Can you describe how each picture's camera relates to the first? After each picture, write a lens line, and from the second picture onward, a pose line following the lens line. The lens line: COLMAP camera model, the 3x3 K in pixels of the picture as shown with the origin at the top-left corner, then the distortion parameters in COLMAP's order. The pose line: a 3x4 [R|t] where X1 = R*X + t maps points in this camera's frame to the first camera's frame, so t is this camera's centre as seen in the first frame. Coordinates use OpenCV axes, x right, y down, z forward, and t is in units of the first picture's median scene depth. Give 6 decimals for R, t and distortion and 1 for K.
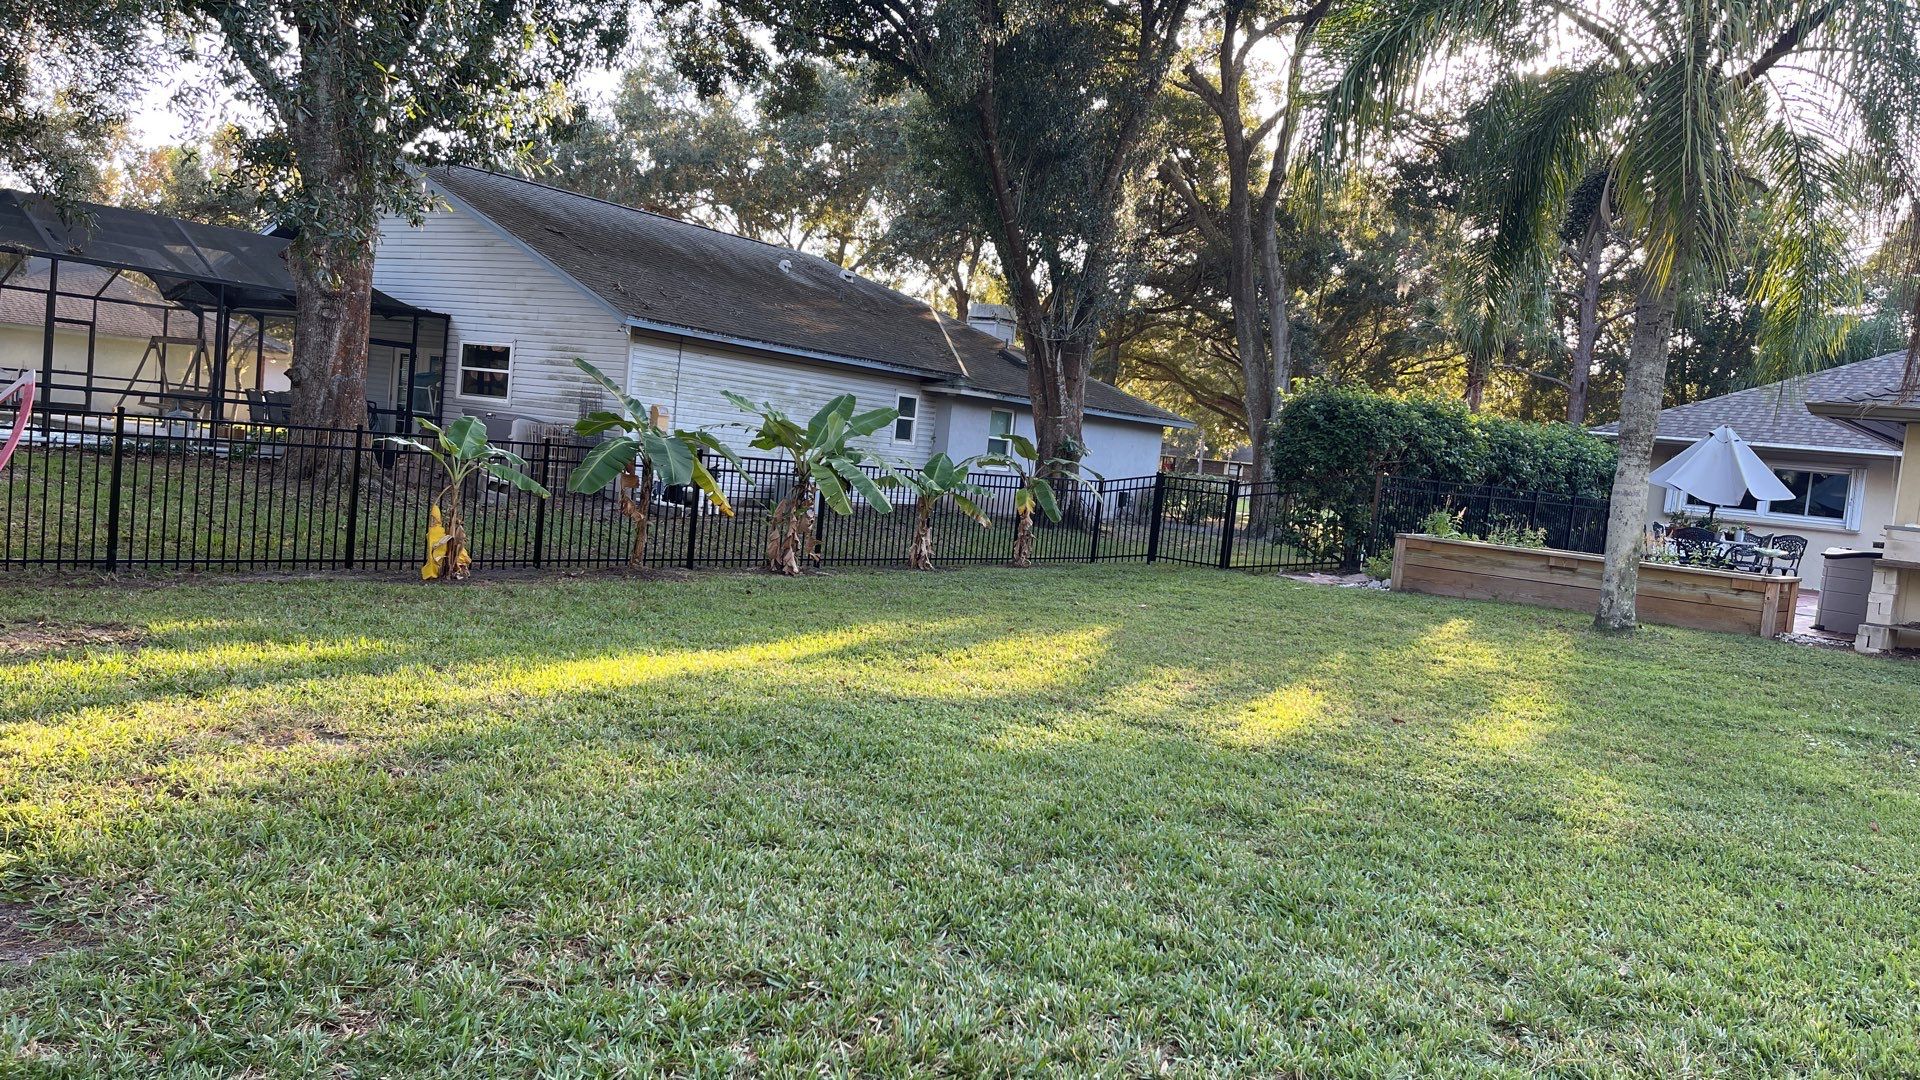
lens RADIAL K [[1462.1, 0, 956.7], [0, 1462.1, 549.9], [0, 0, 1]] dist [0.080989, -0.099834]
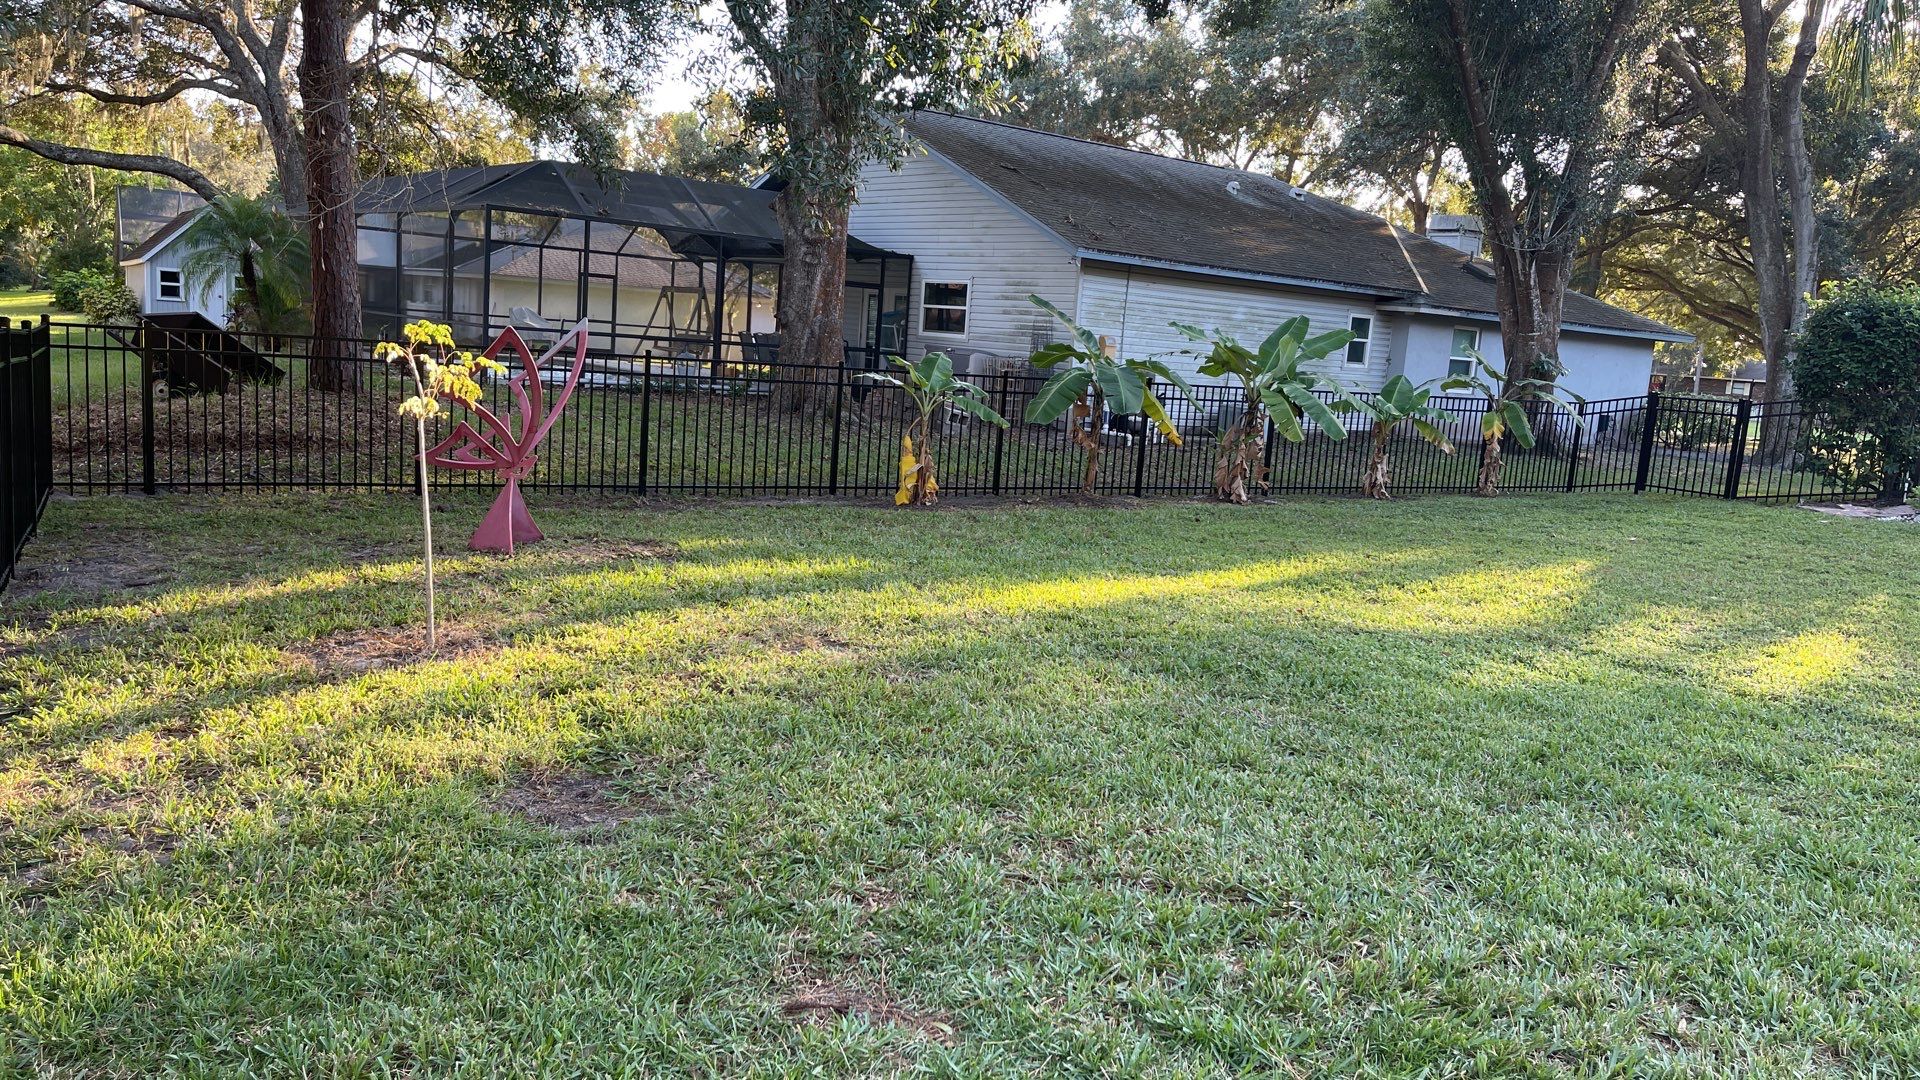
lens RADIAL K [[1462.1, 0, 956.7], [0, 1462.1, 549.9], [0, 0, 1]] dist [0.080989, -0.099834]
pose [[0.956507, 0.015082, -0.291320, -0.007929], [-0.001076, 0.998838, 0.048178, 0.001278], [0.291708, -0.045769, 0.955412, -0.005424]]
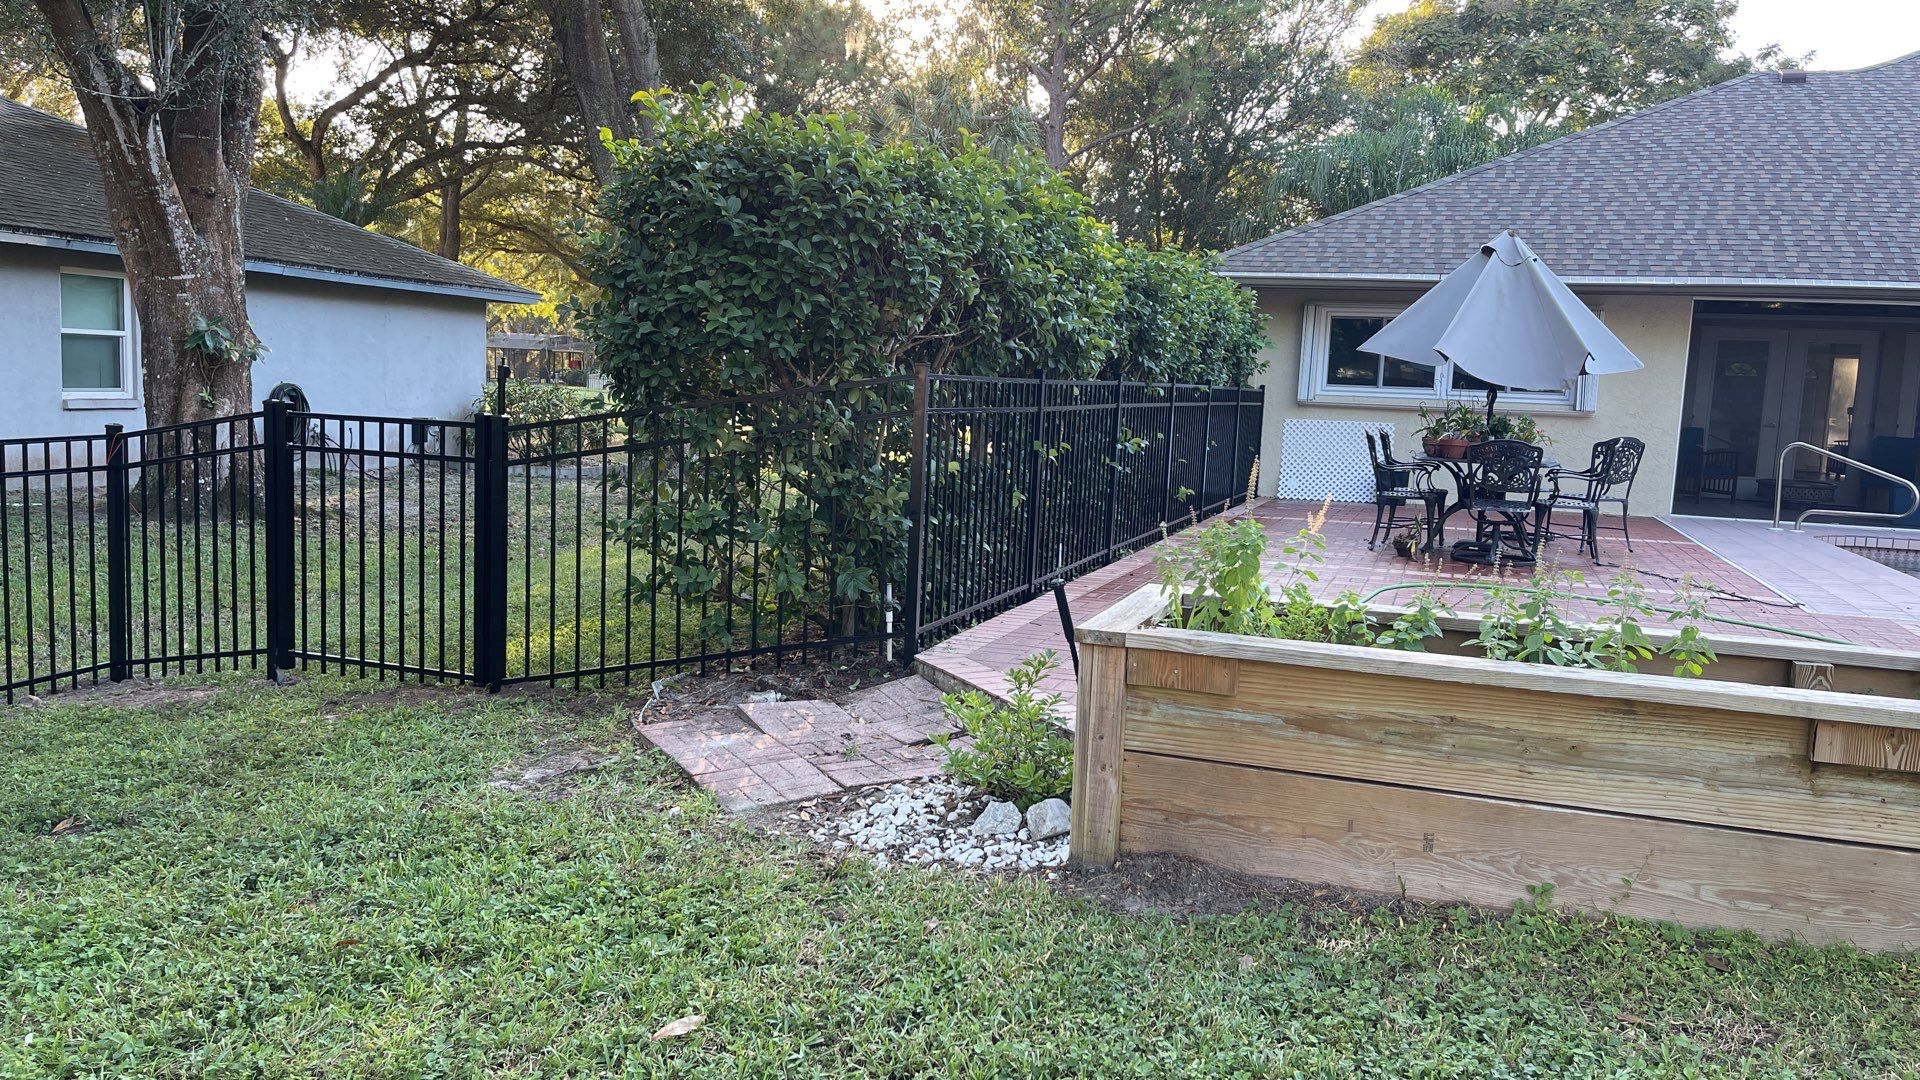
lens RADIAL K [[1479.7, 0, 960.0], [0, 1479.7, 540.0], [0, 0, 1]] dist [0.079212, 0.000671]
pose [[0.926015, -0.105509, 0.362442, 0.297960], [0.081823, 0.993420, 0.080138, -0.070065], [-0.368512, -0.044553, 0.928555, 1.197469]]
